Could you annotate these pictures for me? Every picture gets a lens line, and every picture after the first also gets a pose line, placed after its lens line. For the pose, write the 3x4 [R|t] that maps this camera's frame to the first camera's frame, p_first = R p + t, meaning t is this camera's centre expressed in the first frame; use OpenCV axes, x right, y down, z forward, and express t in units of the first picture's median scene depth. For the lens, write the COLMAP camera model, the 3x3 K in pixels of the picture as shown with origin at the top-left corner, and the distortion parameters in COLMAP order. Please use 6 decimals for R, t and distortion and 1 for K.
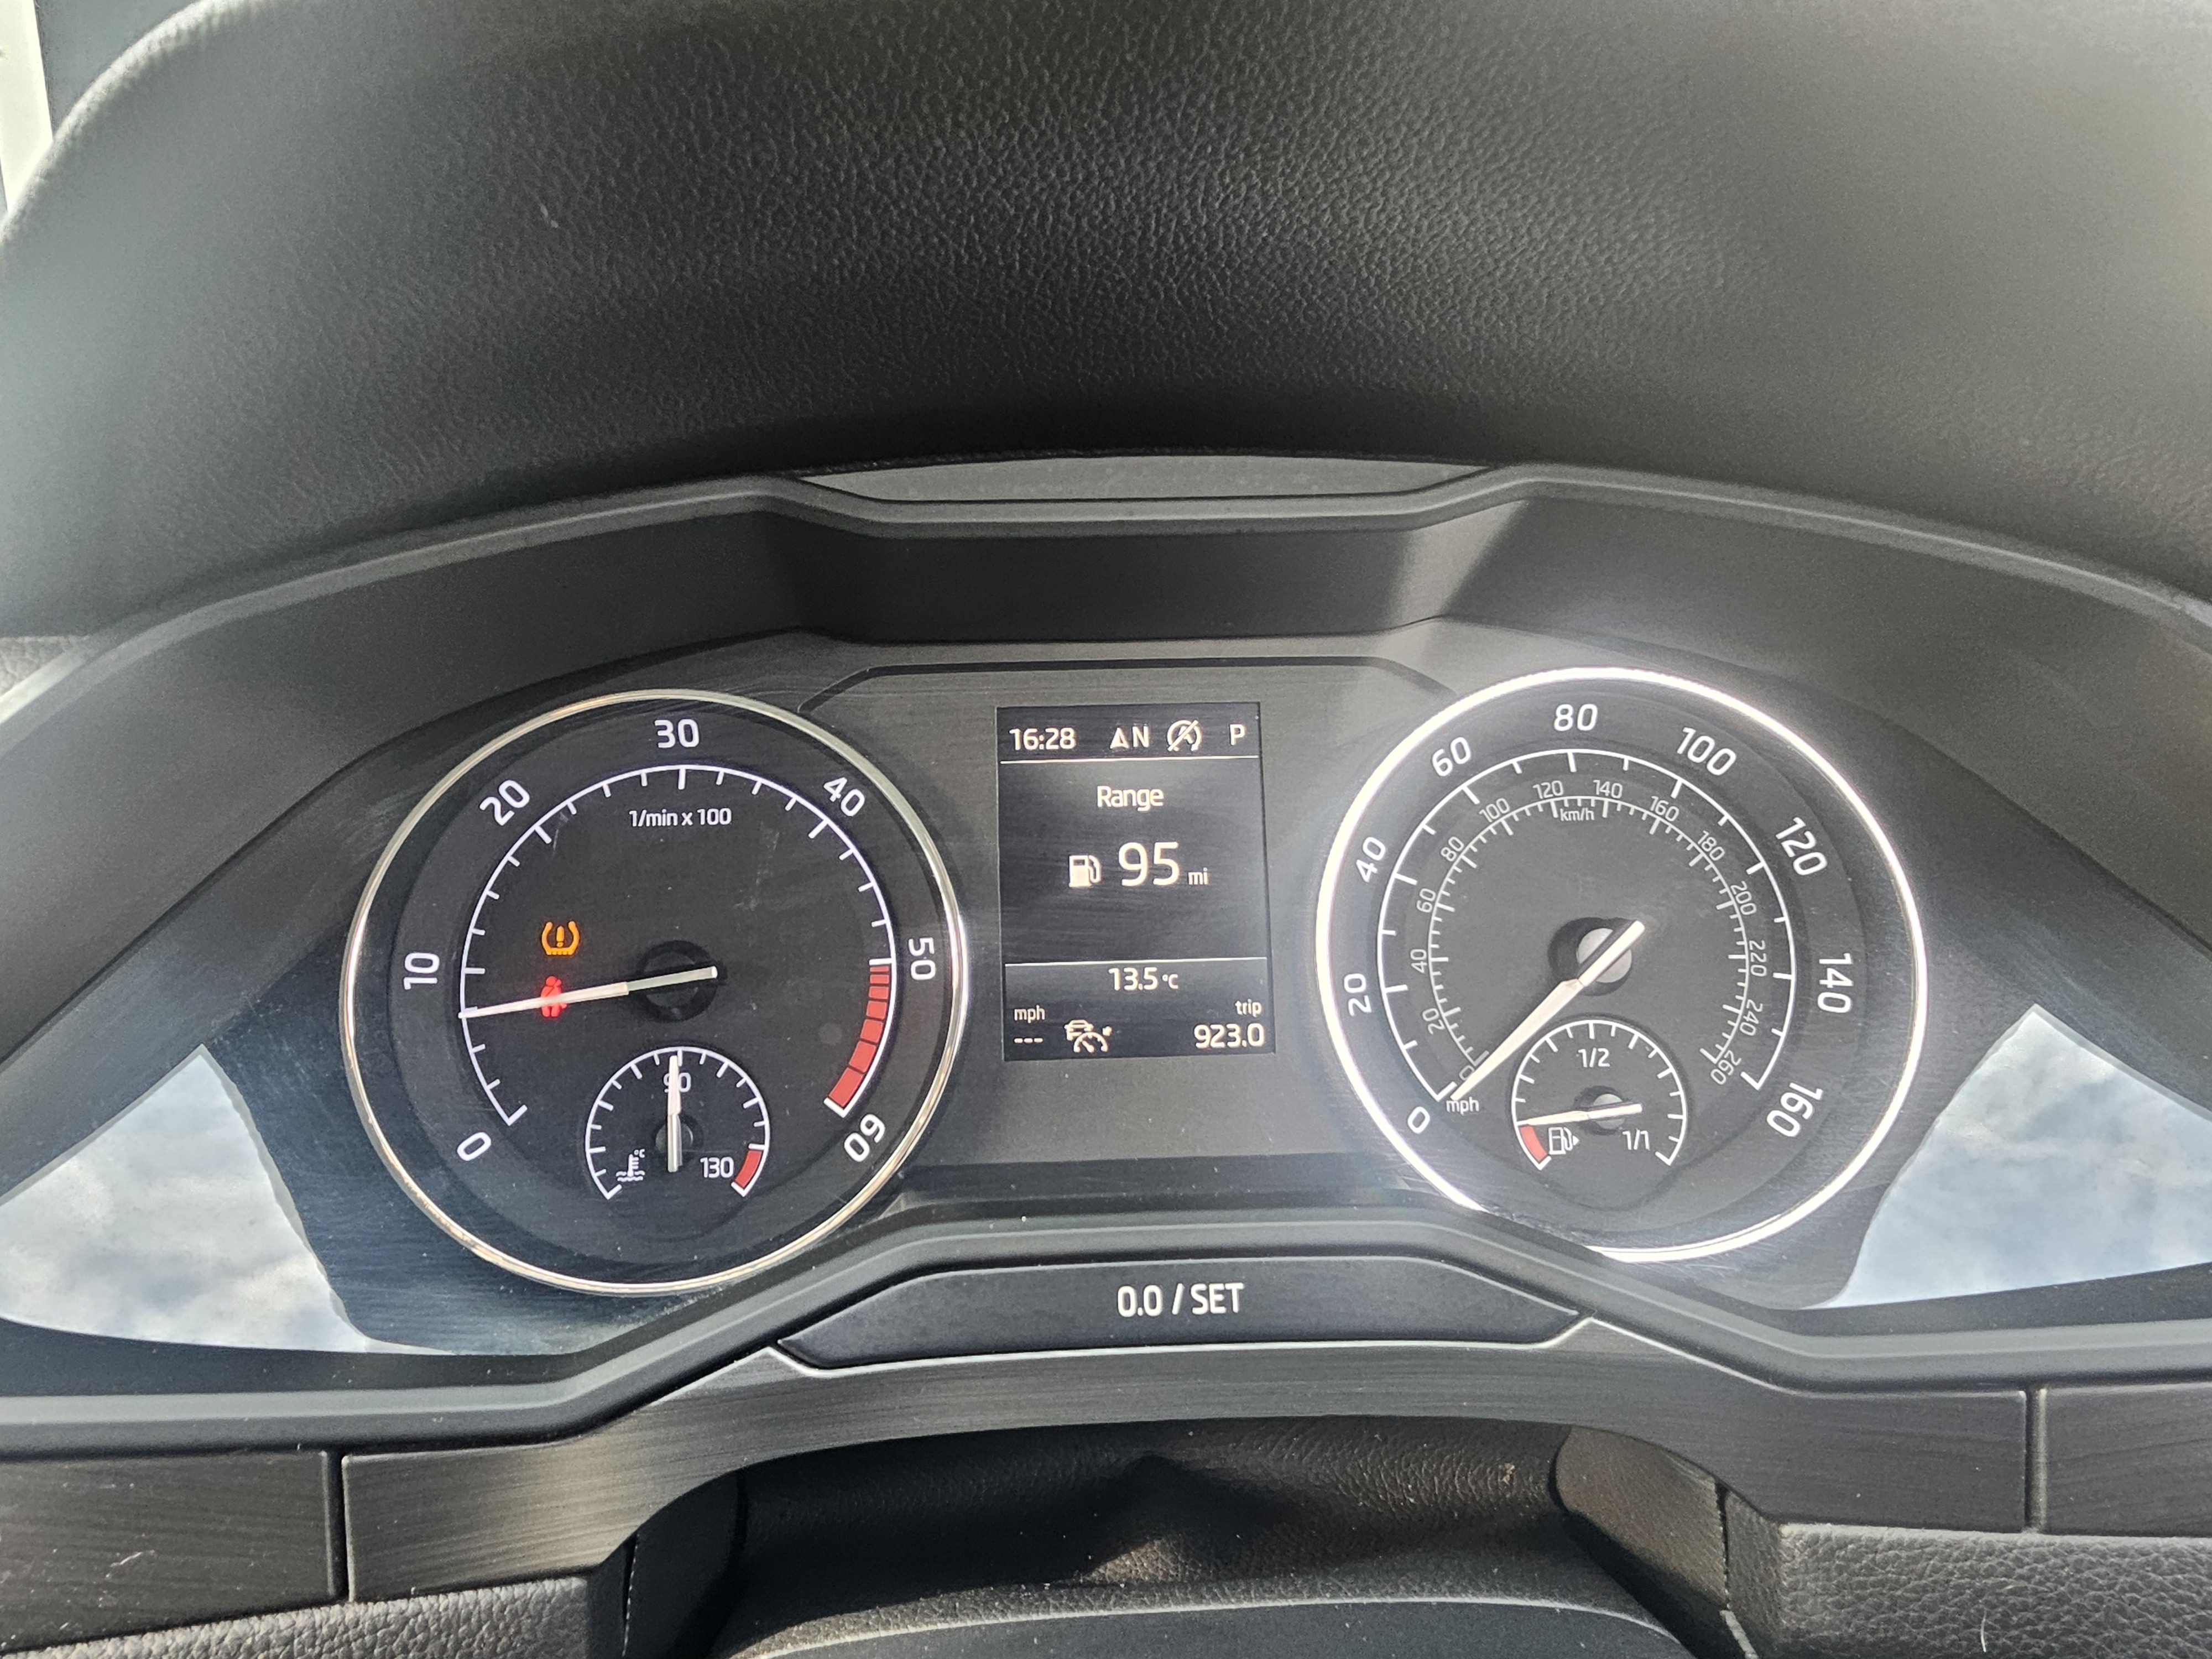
lens RADIAL K [[1349.2, 0, 1071.8], [0, 1349.2, 835.5], [0, 0, 1]] dist [0.009340, -0.007196]
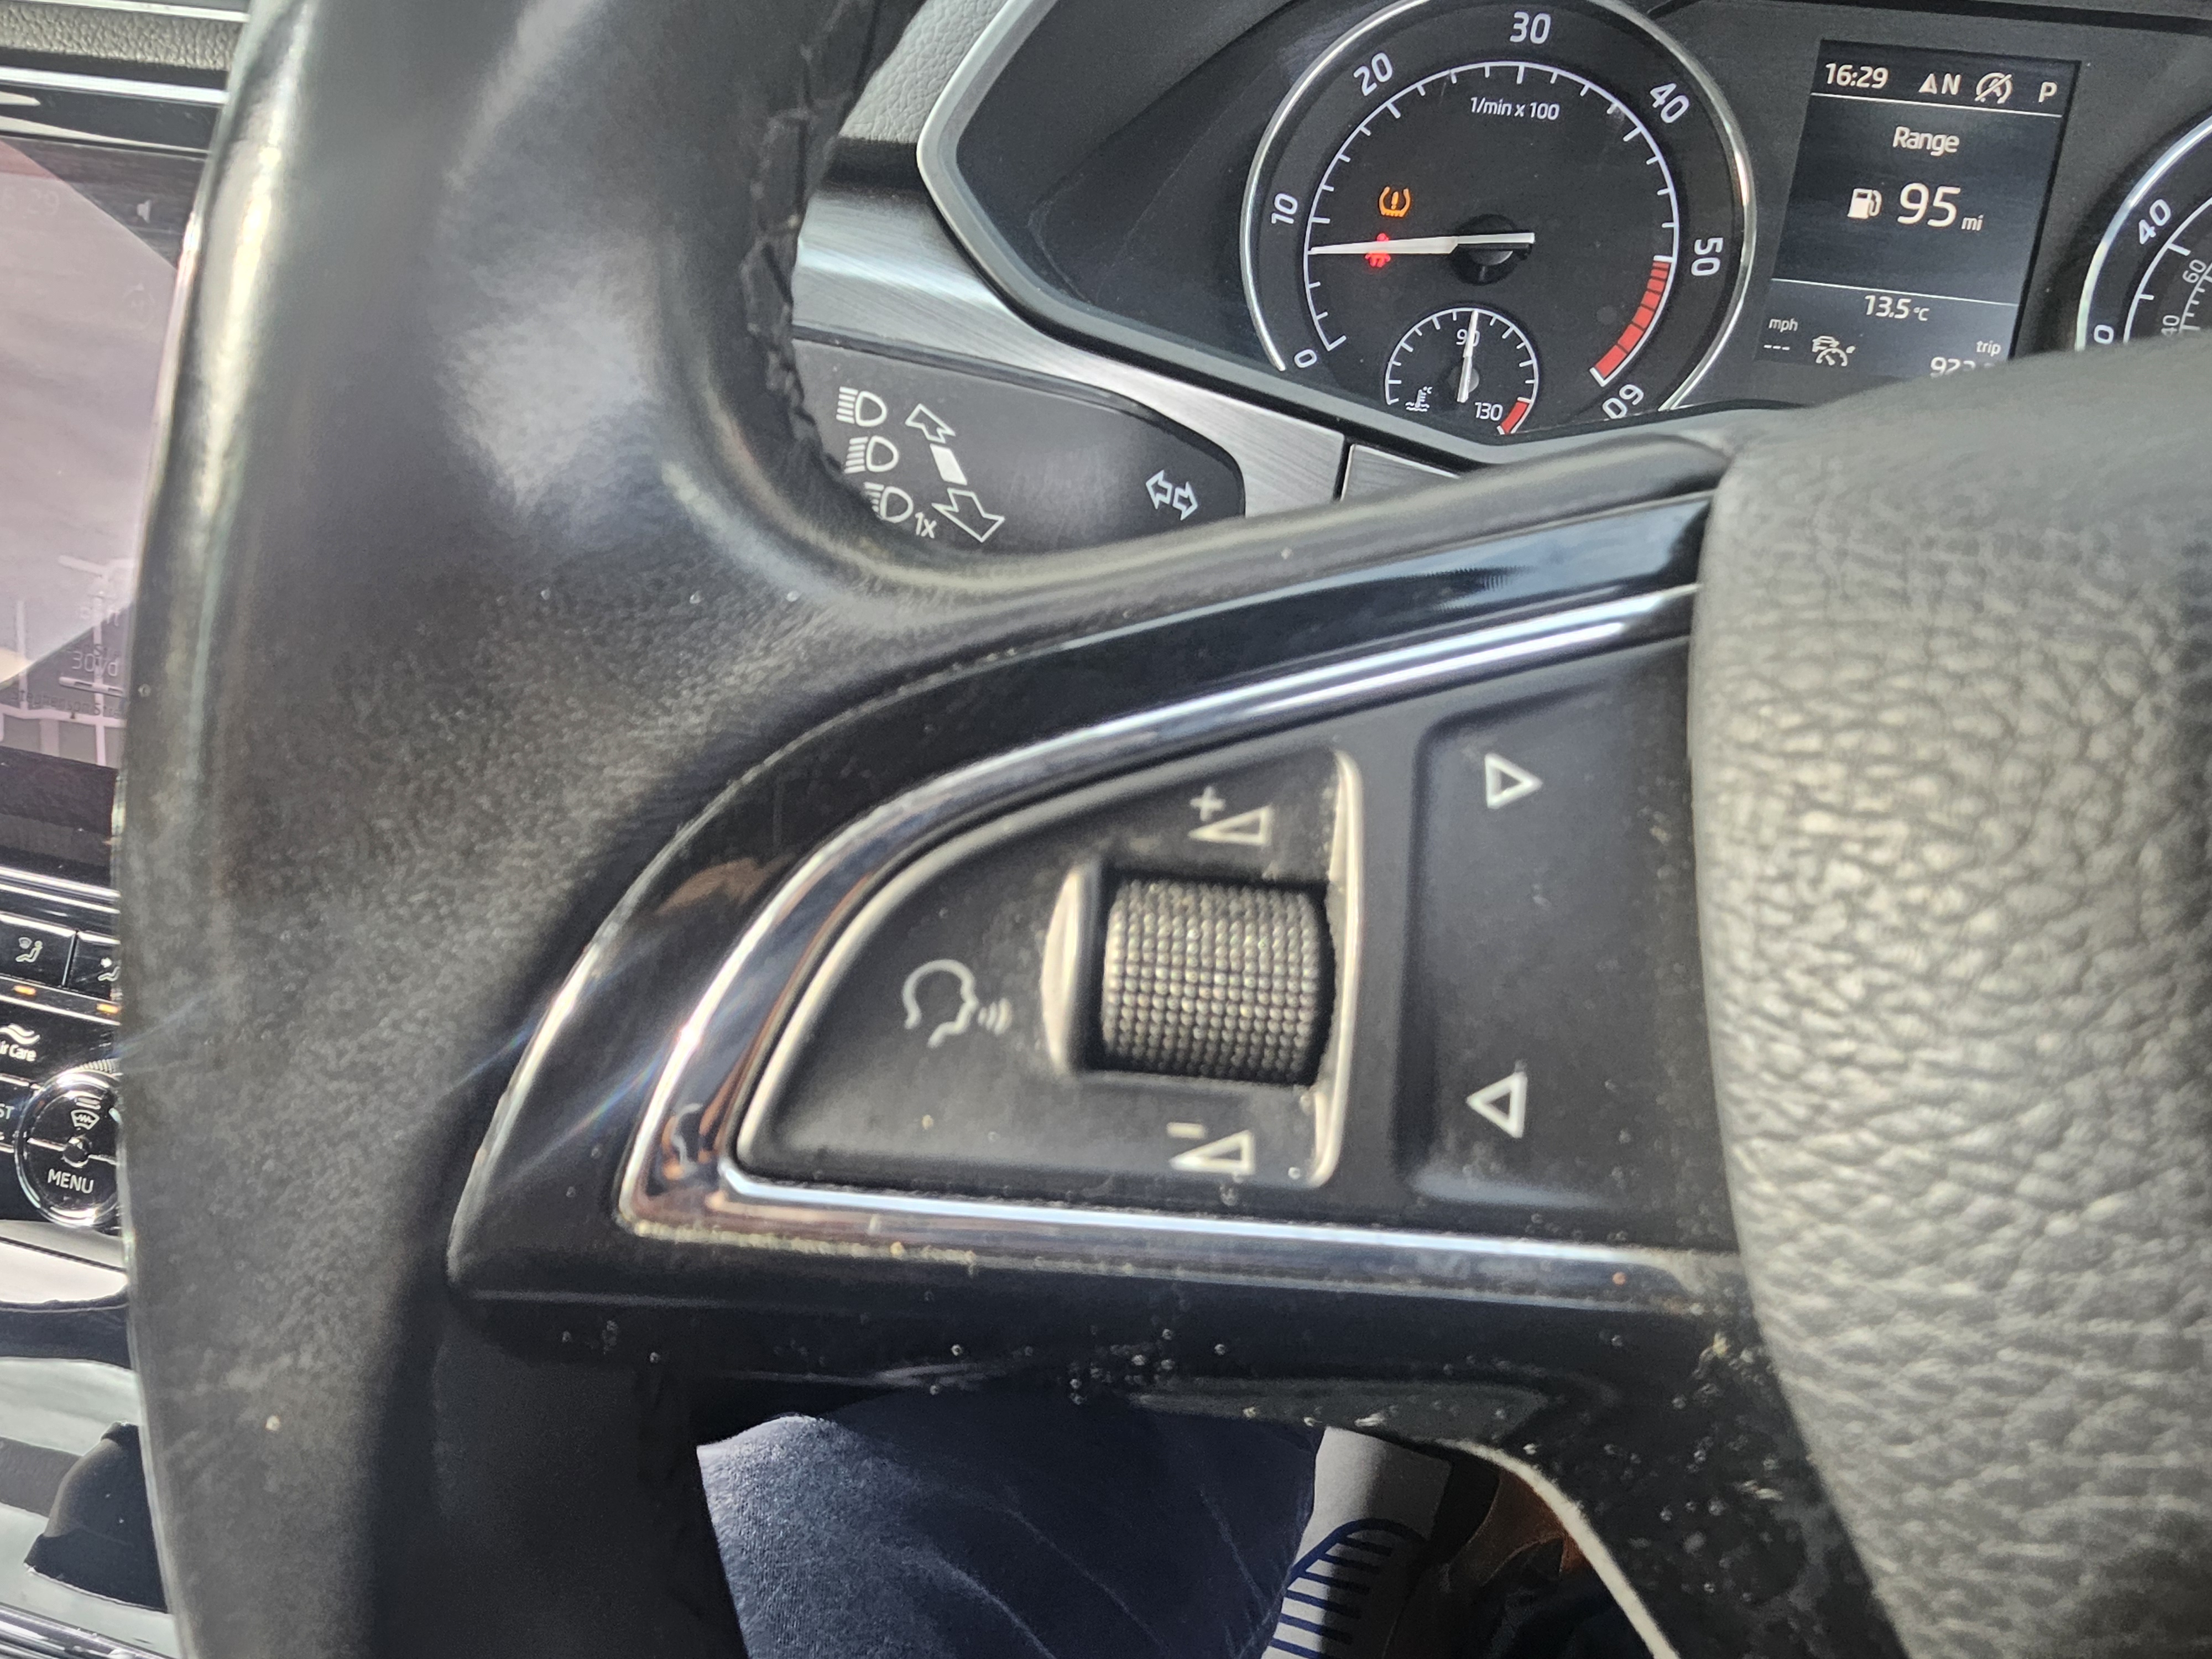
lens RADIAL K [[1349.2, 0, 1072.4], [0, 1349.2, 825.3], [0, 0, 1]] dist [0.009340, -0.007196]
pose [[0.962544, 0.207595, -0.174393, -0.327341], [-0.164363, 0.958338, 0.233610, 0.373503], [0.215623, -0.196196, 0.956564, -0.327192]]
